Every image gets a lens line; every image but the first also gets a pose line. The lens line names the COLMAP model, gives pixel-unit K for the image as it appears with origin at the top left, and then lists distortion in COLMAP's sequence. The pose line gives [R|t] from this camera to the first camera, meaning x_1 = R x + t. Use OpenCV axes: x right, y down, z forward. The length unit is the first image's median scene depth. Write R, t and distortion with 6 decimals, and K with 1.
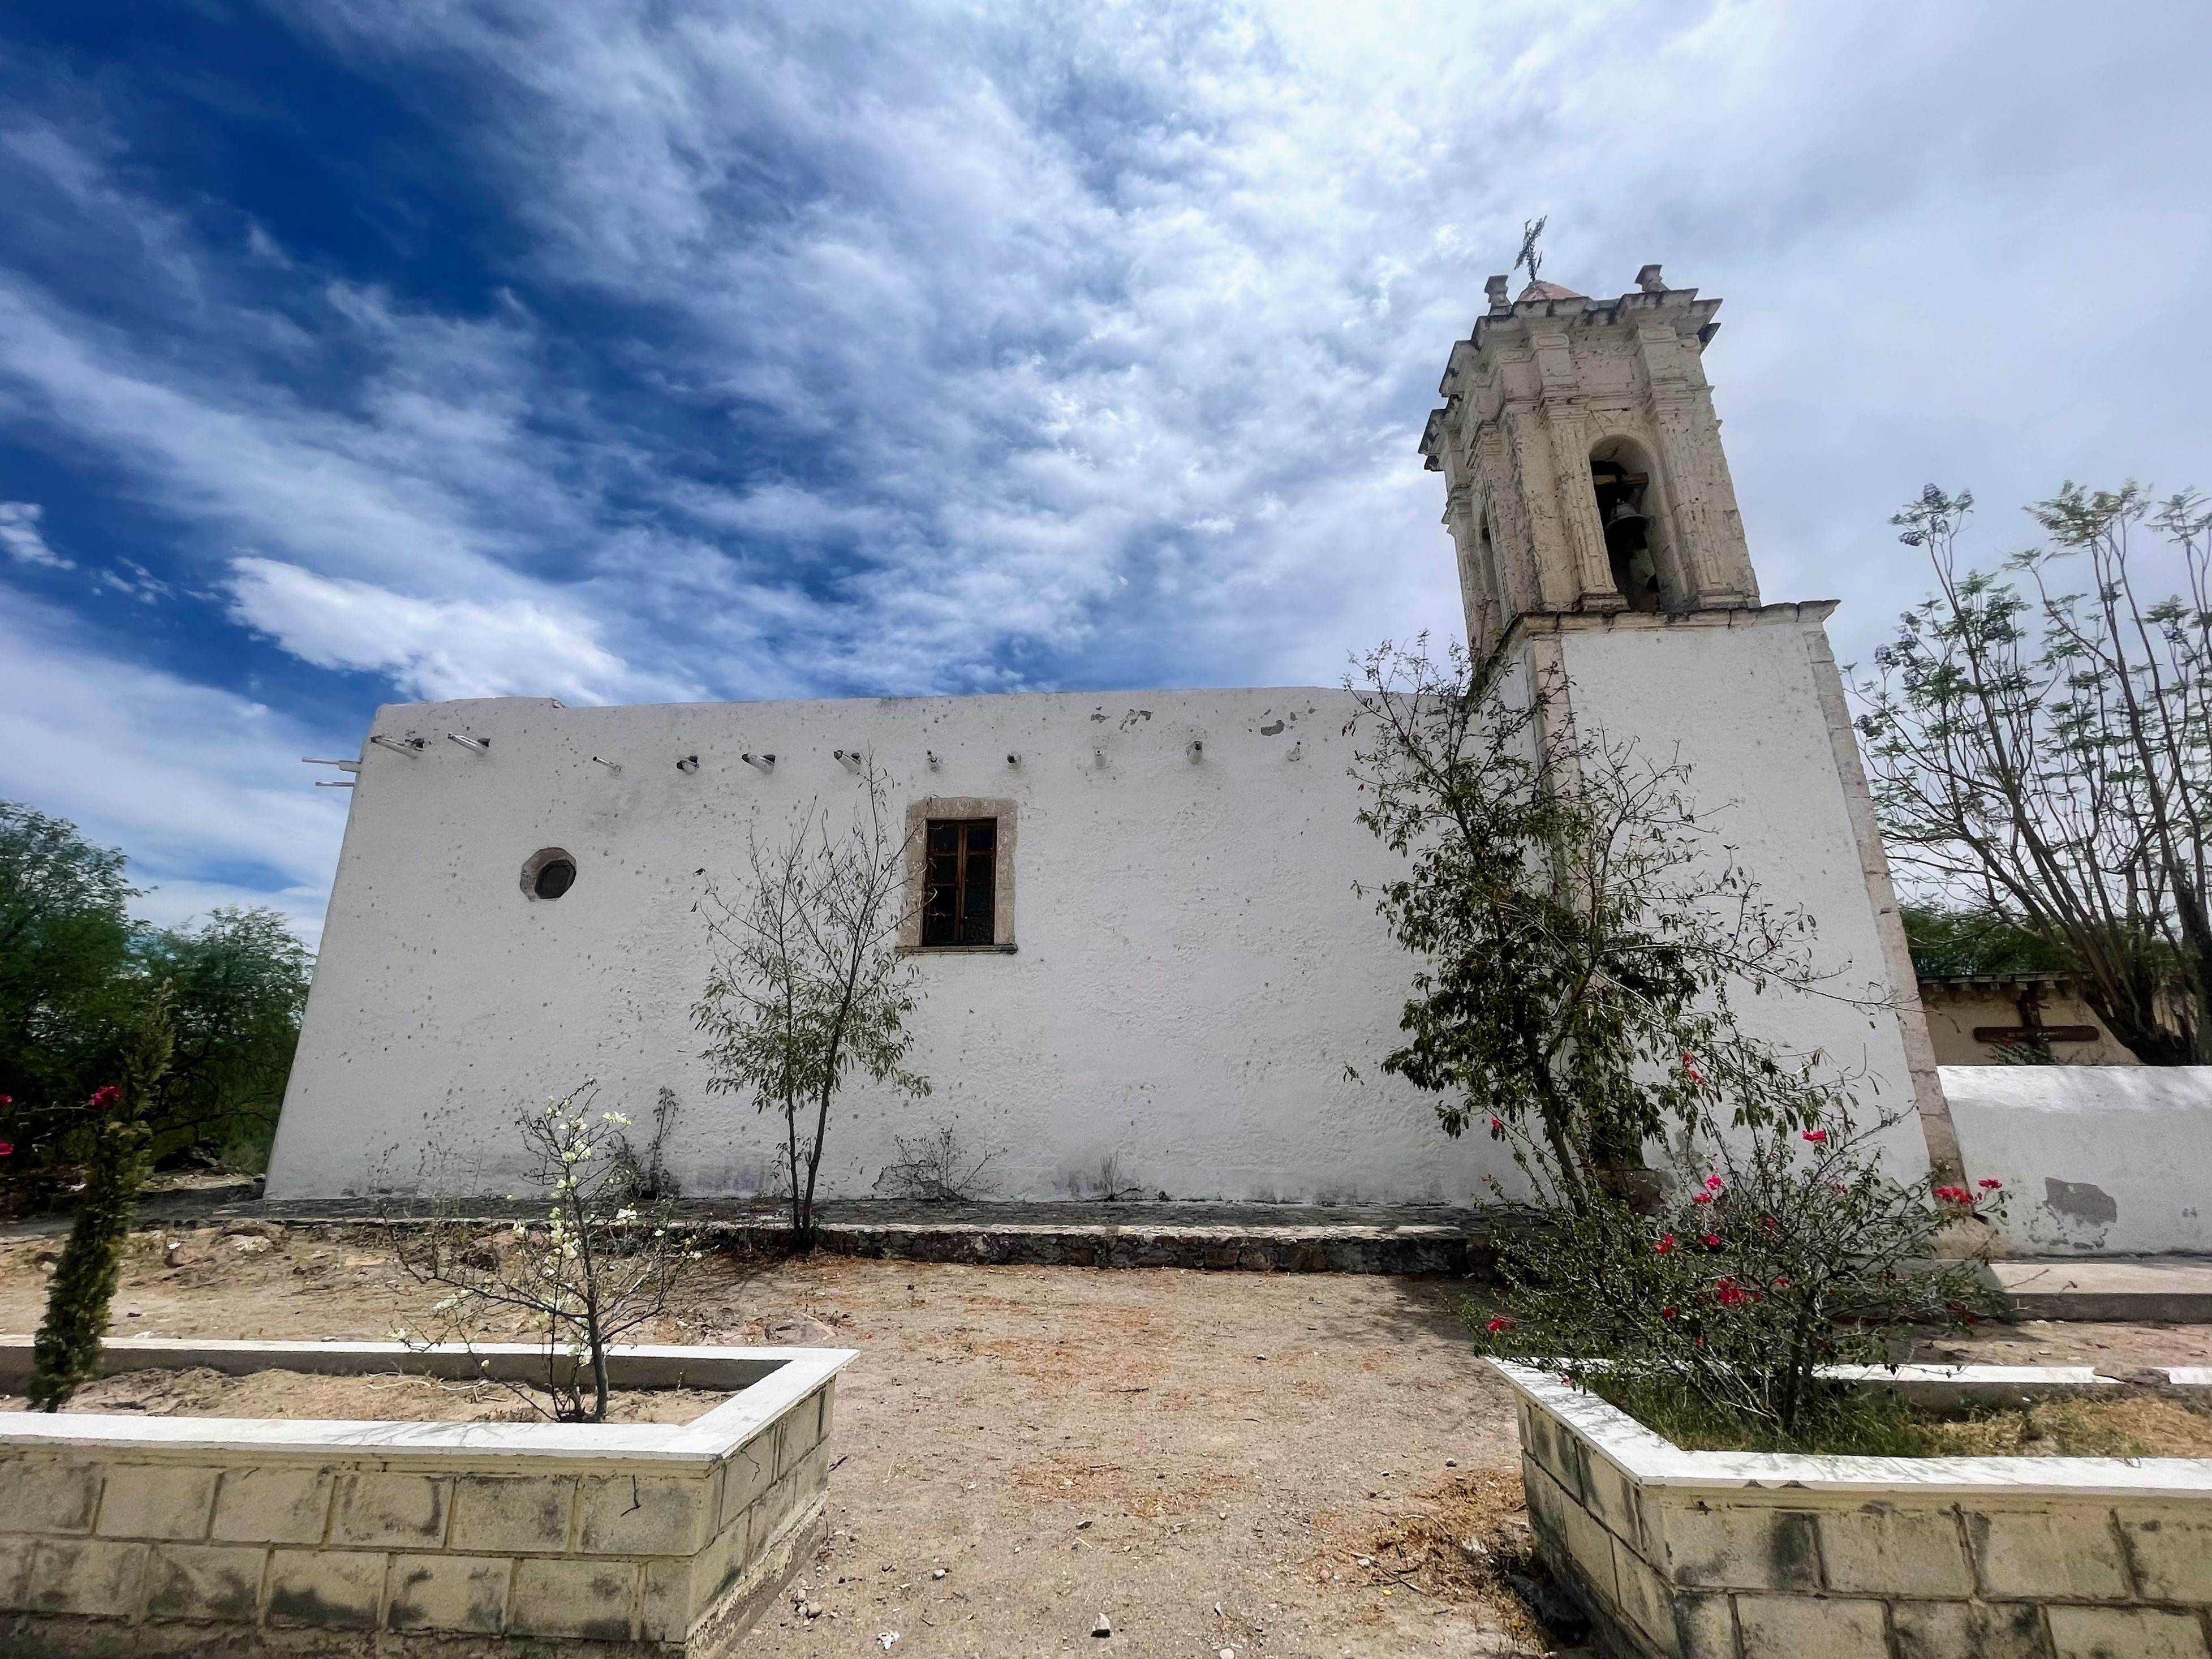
lens RADIAL K [[926.0, 0, 1106.0], [0, 926.0, 829.5], [0, 0, 1]] dist [0.000510, -0.000109]
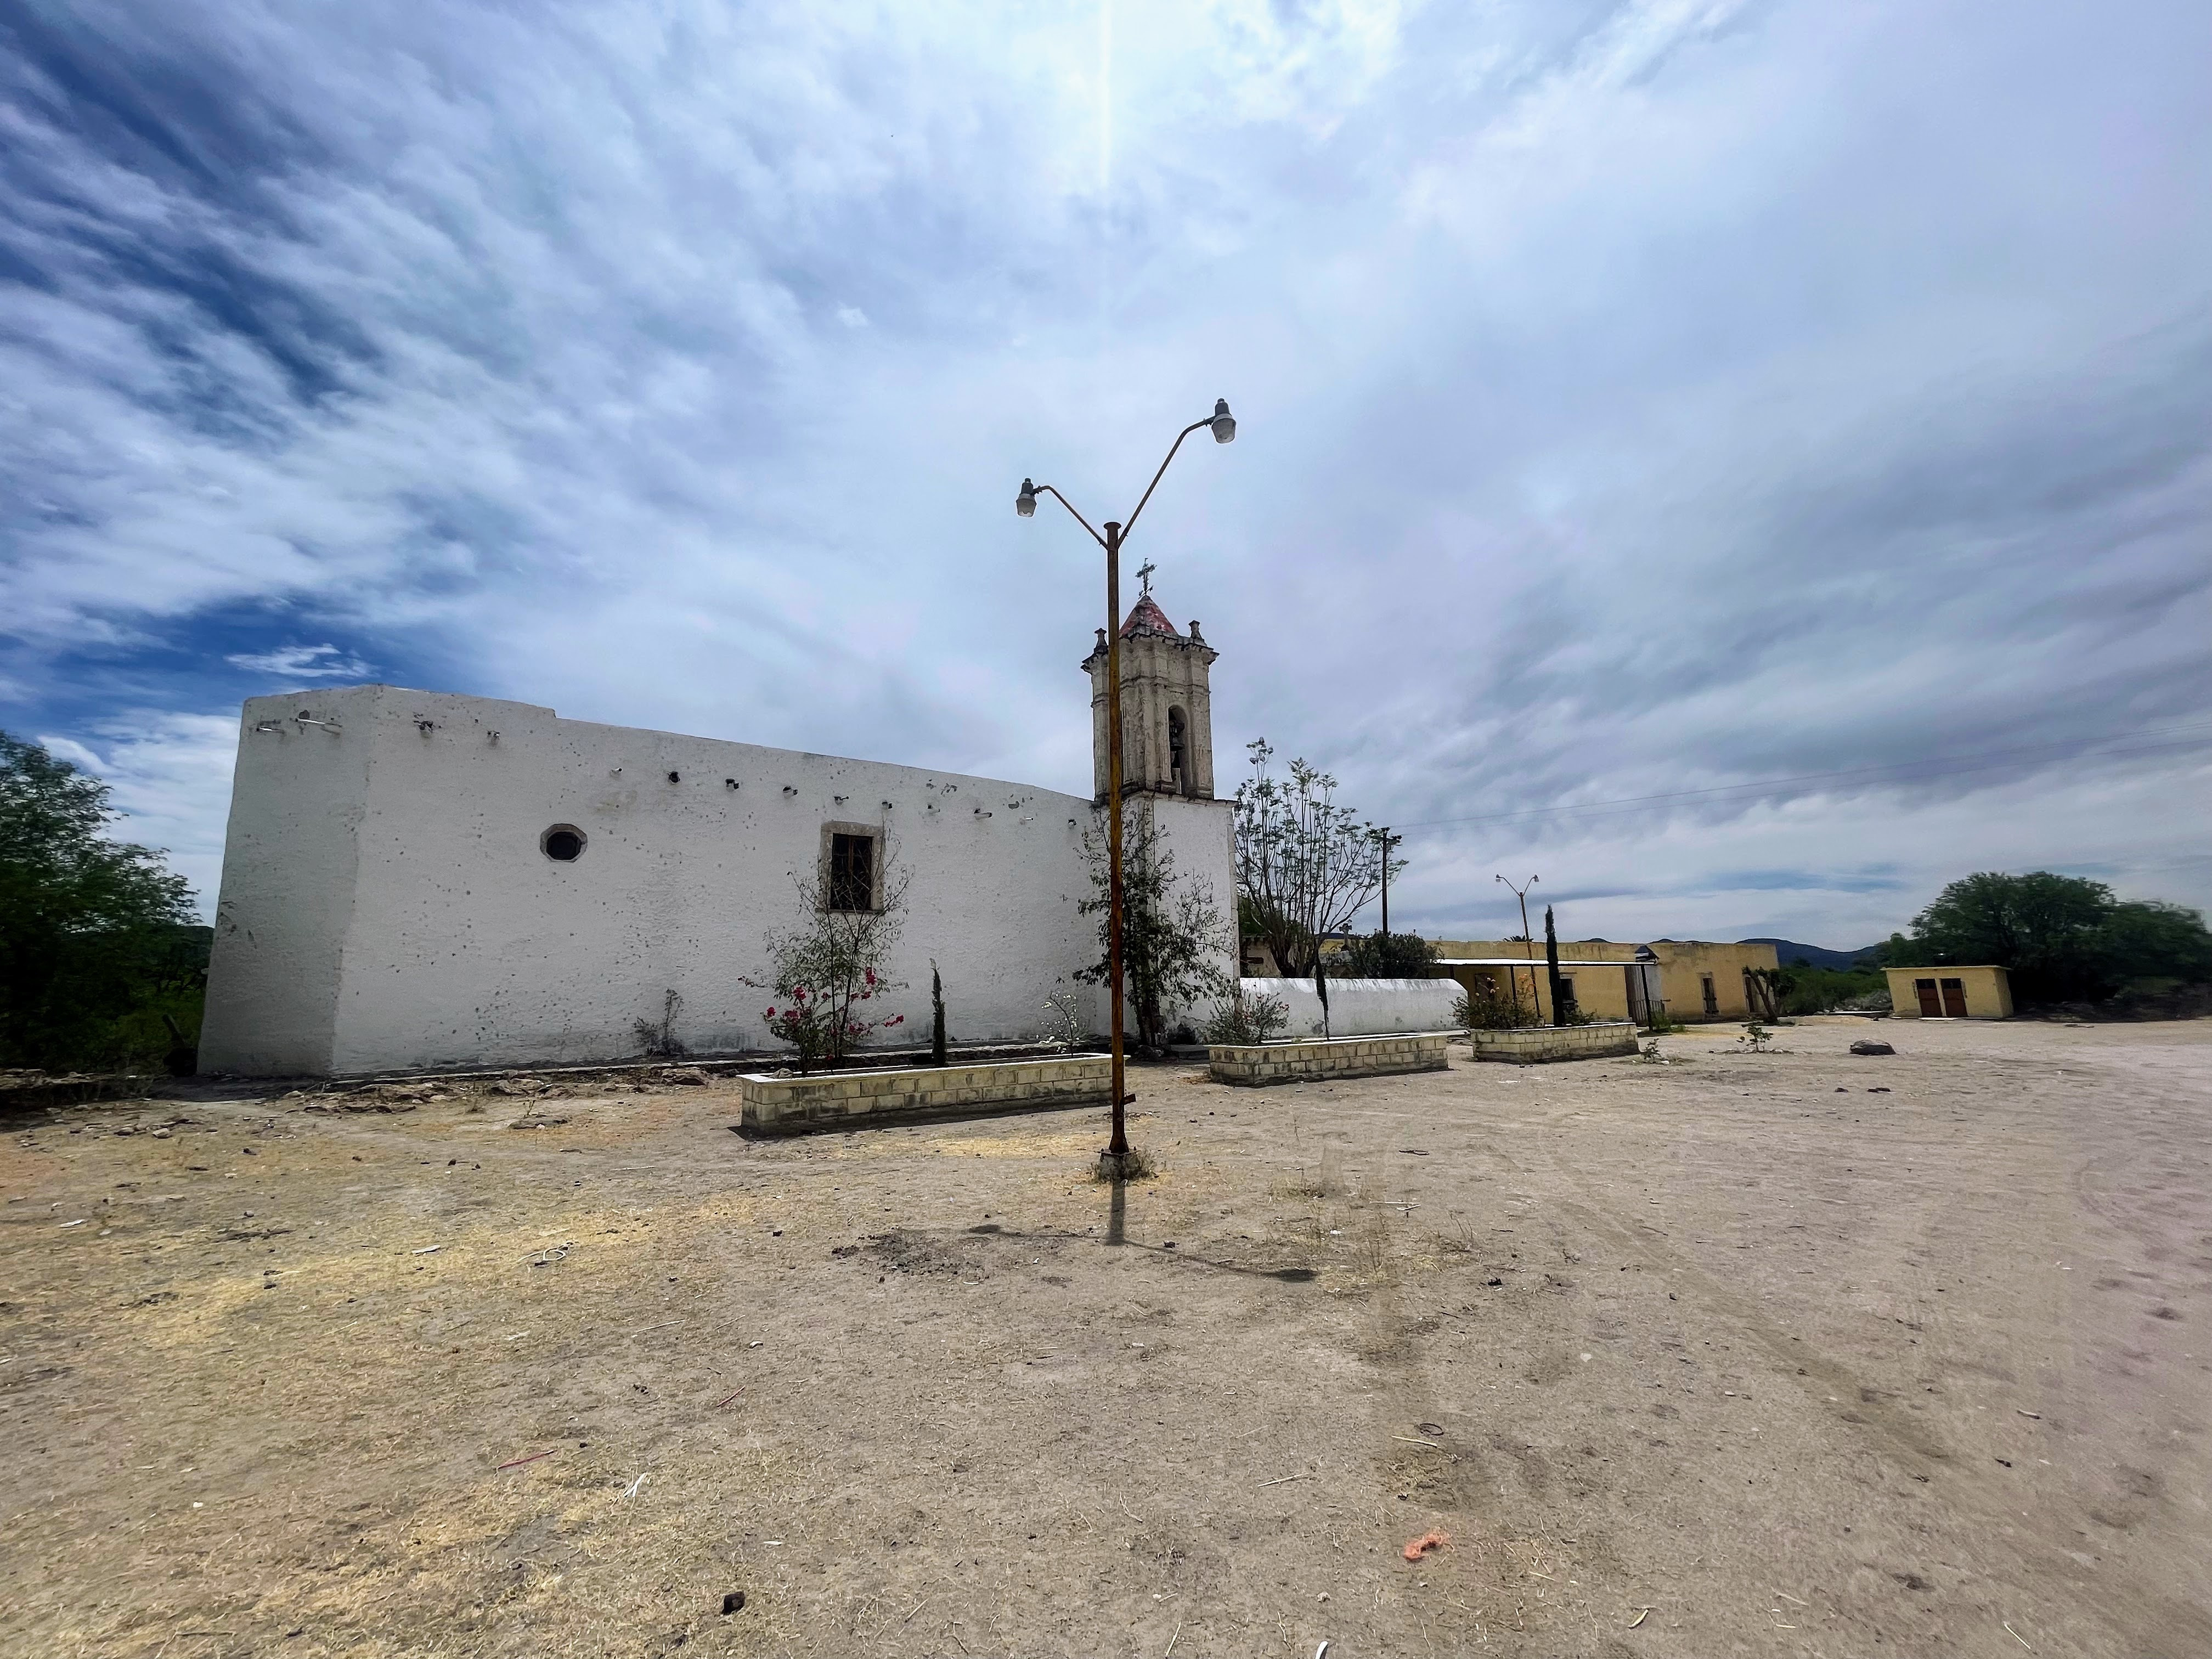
lens RADIAL K [[925.9, 0, 1106.0], [0, 925.9, 829.5], [0, 0, 1]] dist [0.000510, -0.000109]
pose [[0.771390, 0.099088, 0.628601, -0.948075], [-0.166581, 0.984800, 0.049184, -0.200022], [-0.614172, -0.142653, 0.776172, -0.675308]]
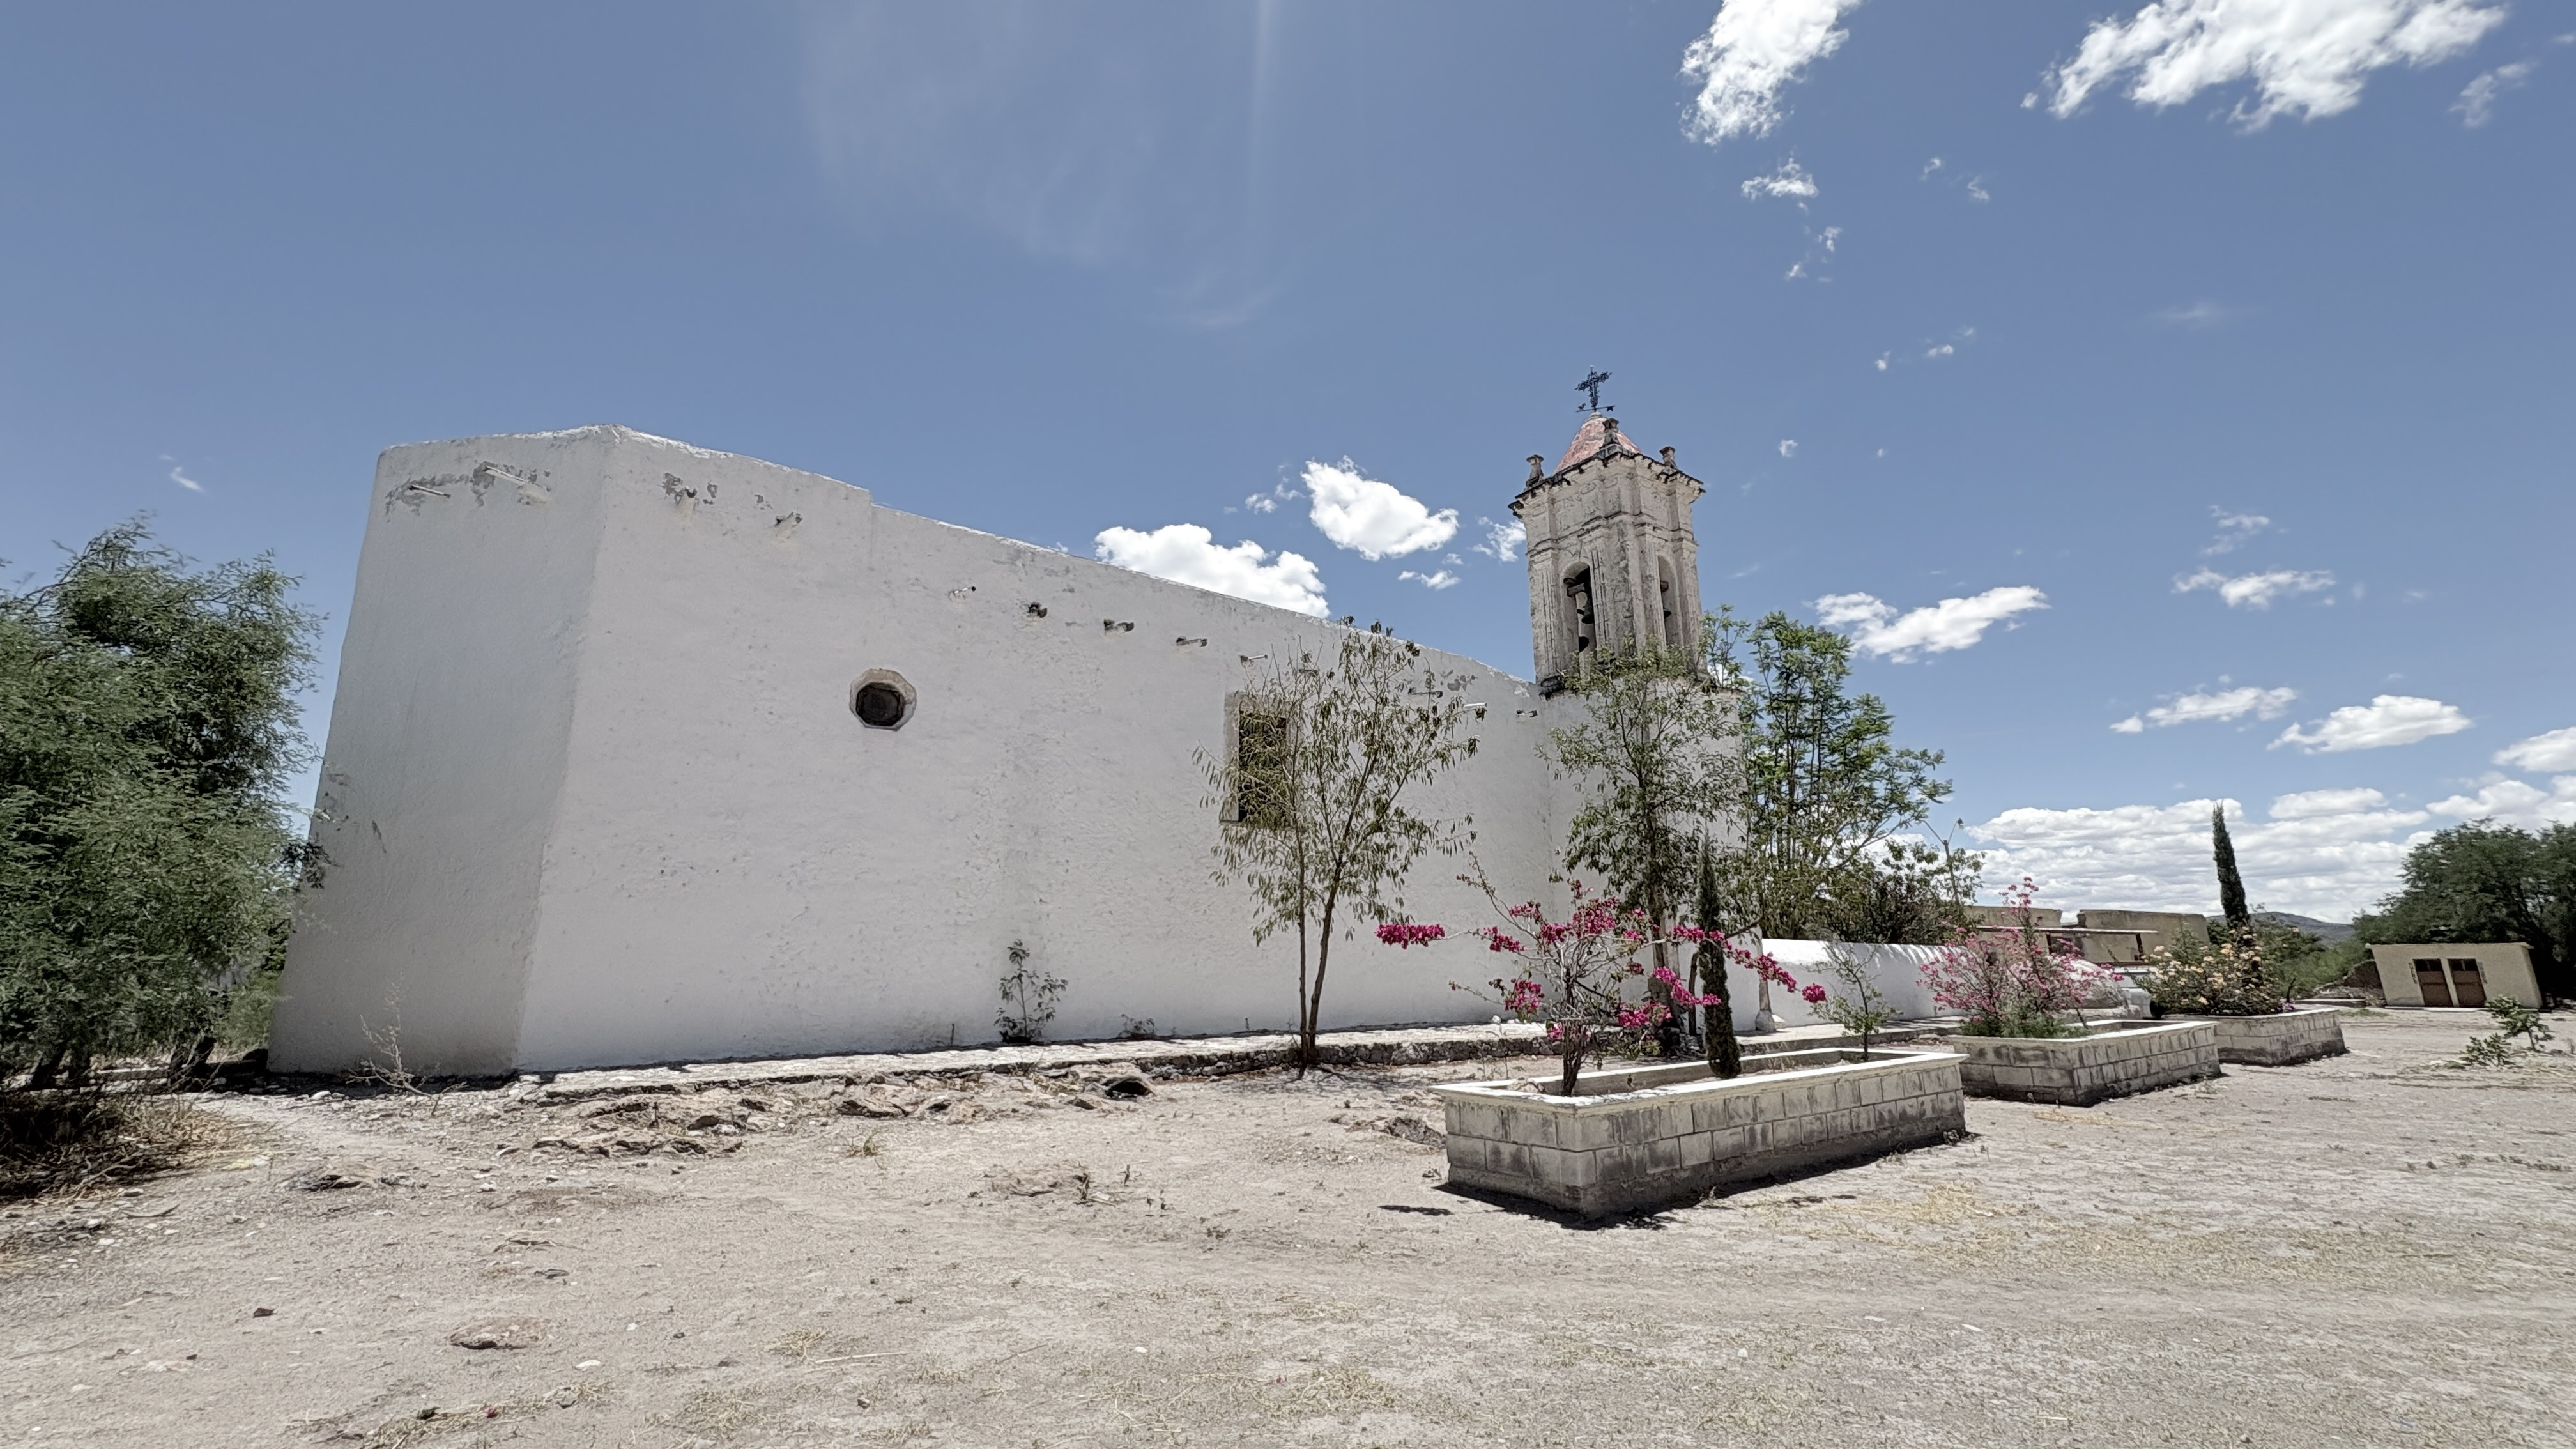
lens RADIAL K [[1056.2, 0, 1294.8], [0, 1056.2, 731.4], [0, 0, 1]] dist [0.015740, -0.000073]
pose [[0.739782, 0.142854, 0.657507, -1.082815], [-0.187485, 0.982264, -0.002467, 0.005566], [-0.646199, -0.121448, 0.753444, -0.037085]]
